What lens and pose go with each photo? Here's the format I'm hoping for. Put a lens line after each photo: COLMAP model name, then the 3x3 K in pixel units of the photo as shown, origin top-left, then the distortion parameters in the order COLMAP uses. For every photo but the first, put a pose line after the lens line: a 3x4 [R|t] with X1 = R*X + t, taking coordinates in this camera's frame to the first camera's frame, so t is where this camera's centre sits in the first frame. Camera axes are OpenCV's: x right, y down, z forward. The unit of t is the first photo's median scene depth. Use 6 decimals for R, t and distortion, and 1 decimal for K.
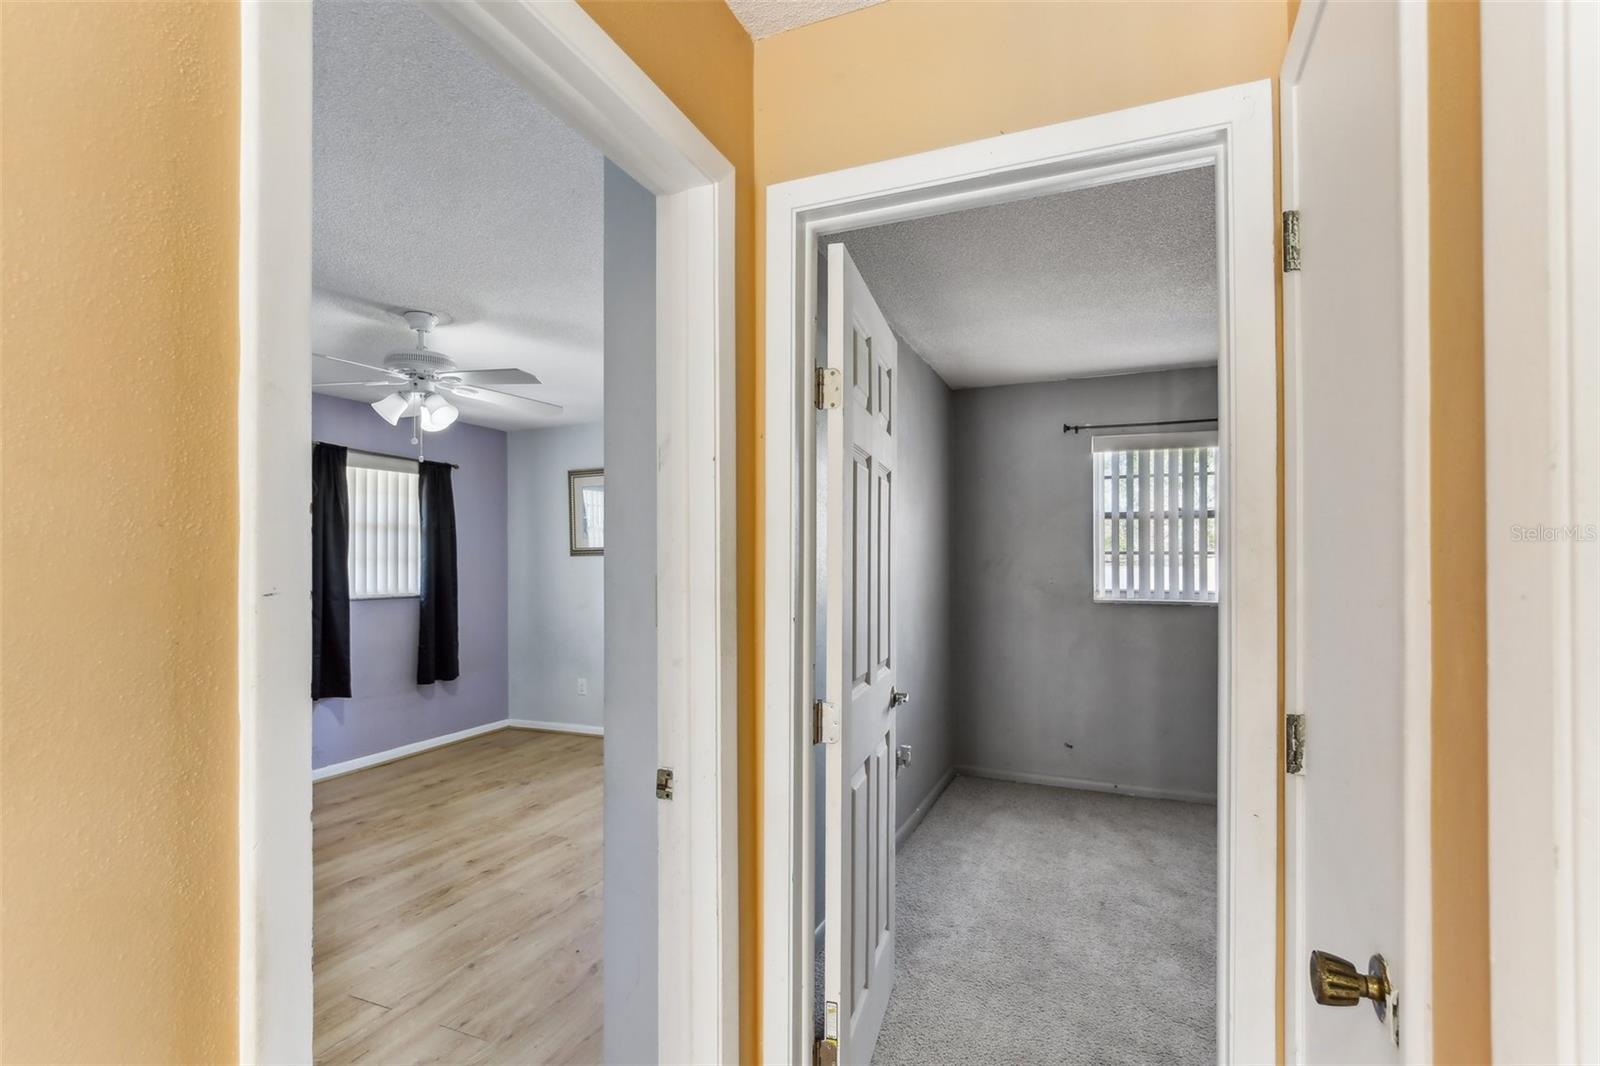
lens RADIAL K [[749.0, 0, 807.8], [0, 749.0, 560.6], [0, 0, 1]] dist [-0.001314, -0.000022]
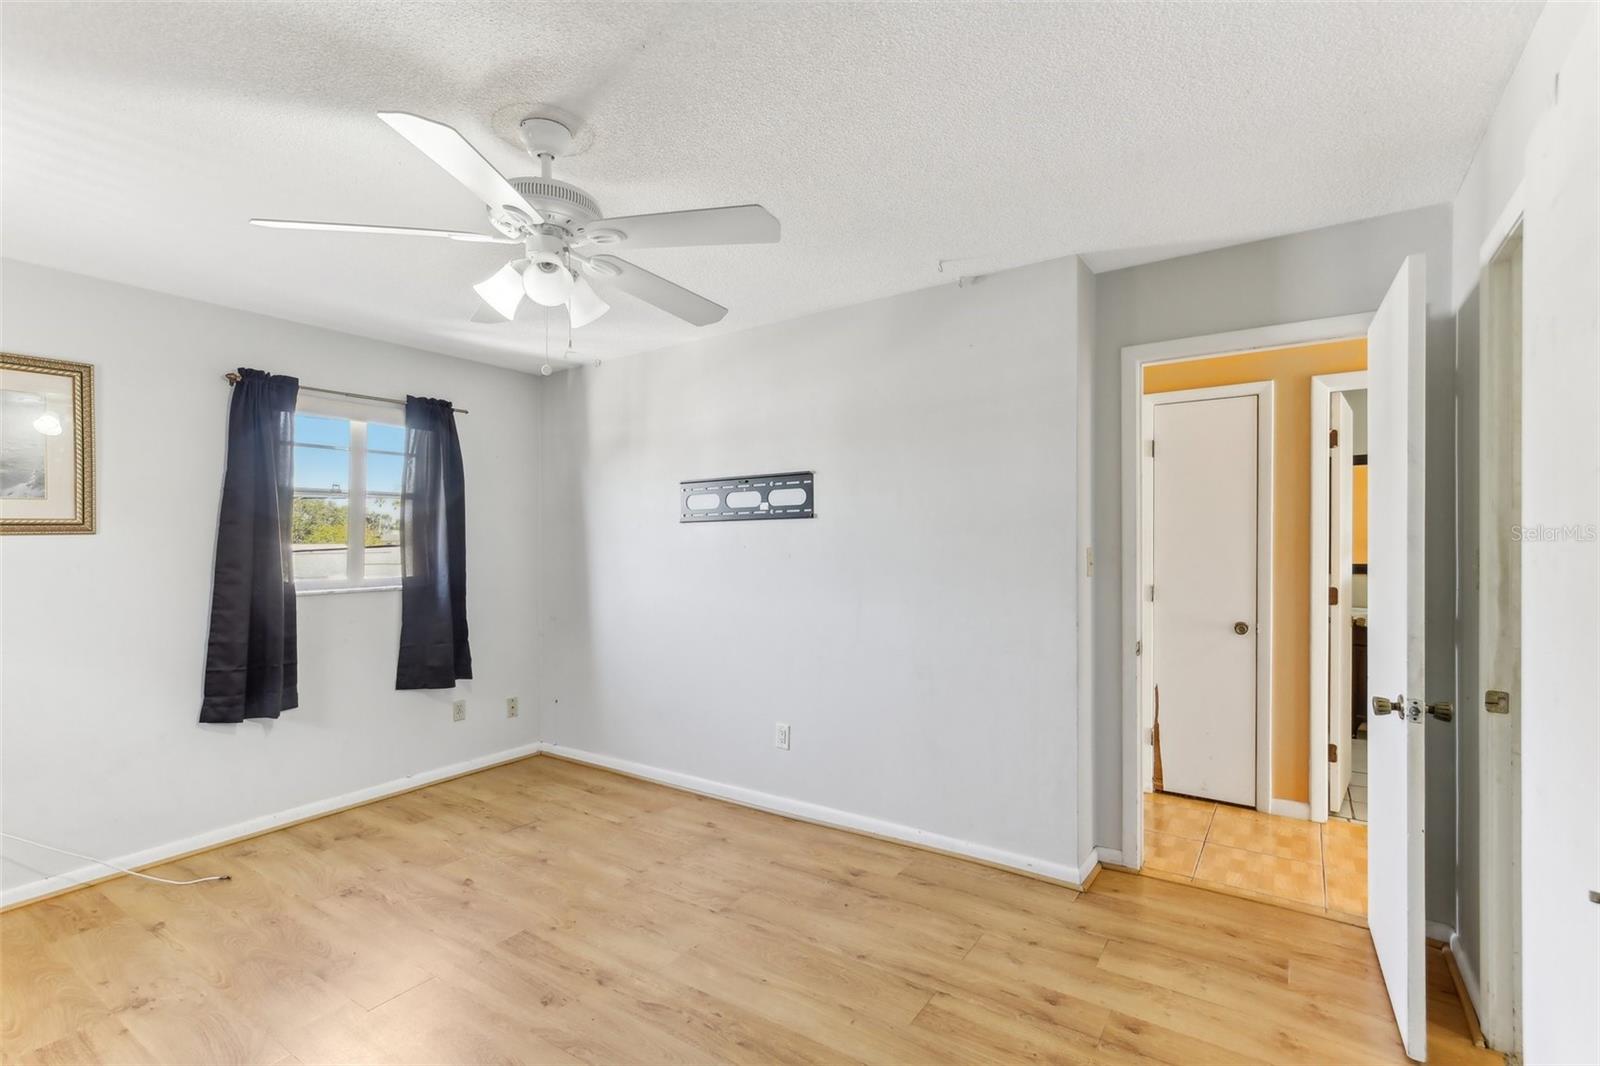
lens RADIAL K [[723.2, 0, 795.2], [0, 723.2, 551.5], [0, 0, 1]] dist [0.016275, 0.000542]
pose [[0.207430, -0.012838, 0.978166, -0.753340], [0.010592, 0.999885, 0.010877, 0.004500], [-0.978192, 0.008104, 0.207543, 0.484154]]
